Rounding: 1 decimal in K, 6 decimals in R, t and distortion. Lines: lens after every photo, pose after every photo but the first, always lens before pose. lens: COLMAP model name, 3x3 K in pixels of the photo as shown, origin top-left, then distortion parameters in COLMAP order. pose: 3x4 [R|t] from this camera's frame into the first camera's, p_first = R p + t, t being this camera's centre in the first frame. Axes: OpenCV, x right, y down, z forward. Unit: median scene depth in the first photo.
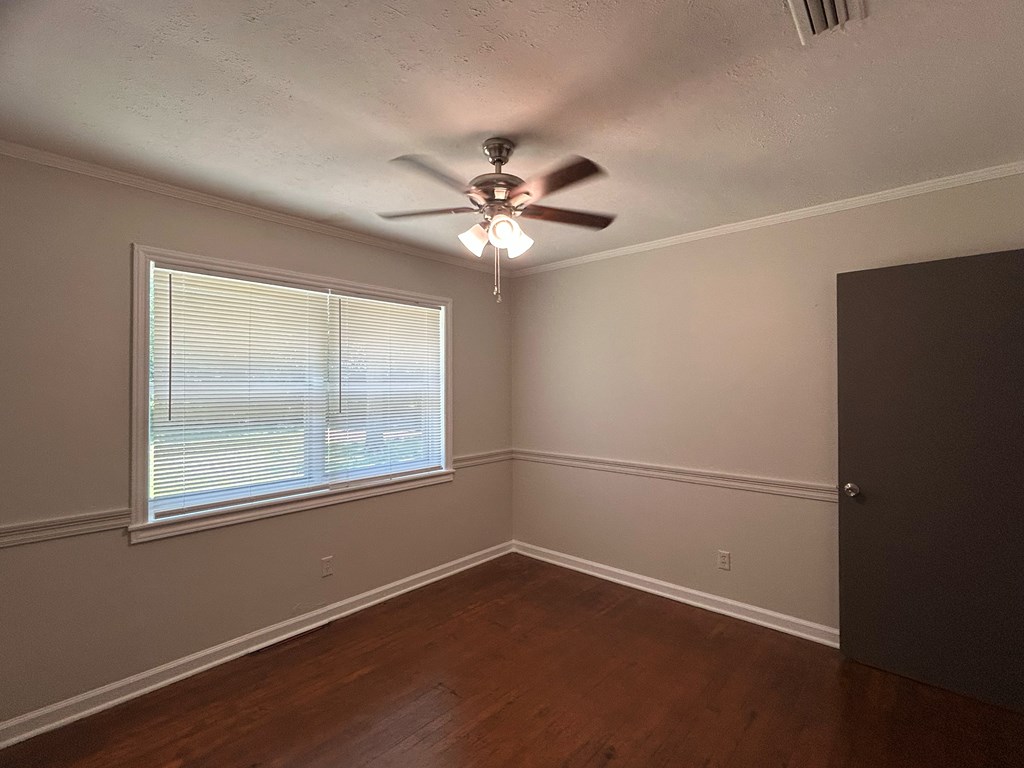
lens RADIAL K [[492.4, 0, 510.2], [0, 492.4, 383.7], [0, 0, 1]] dist [-0.003025, -0.000619]
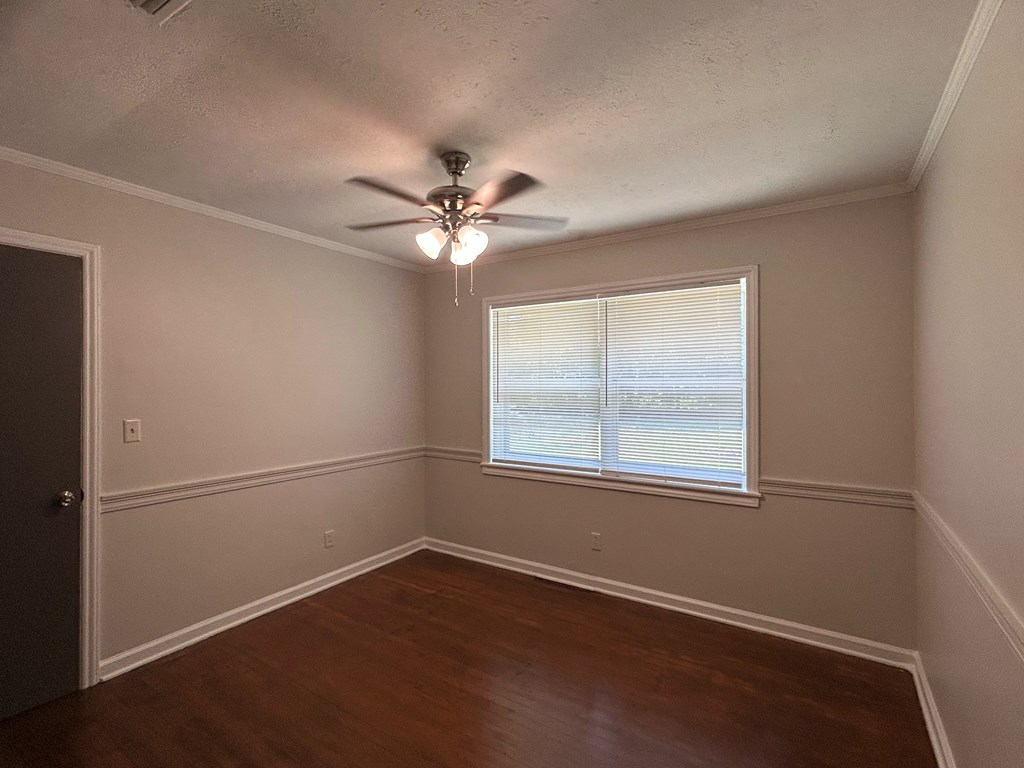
lens RADIAL K [[492.4, 0, 510.2], [0, 492.4, 383.7], [0, 0, 1]] dist [-0.003025, -0.000619]
pose [[0.134856, 0.006835, -0.990842, 0.723343], [0.007121, 0.999944, 0.007867, -0.000424], [0.990840, -0.008117, 0.134799, 0.662655]]
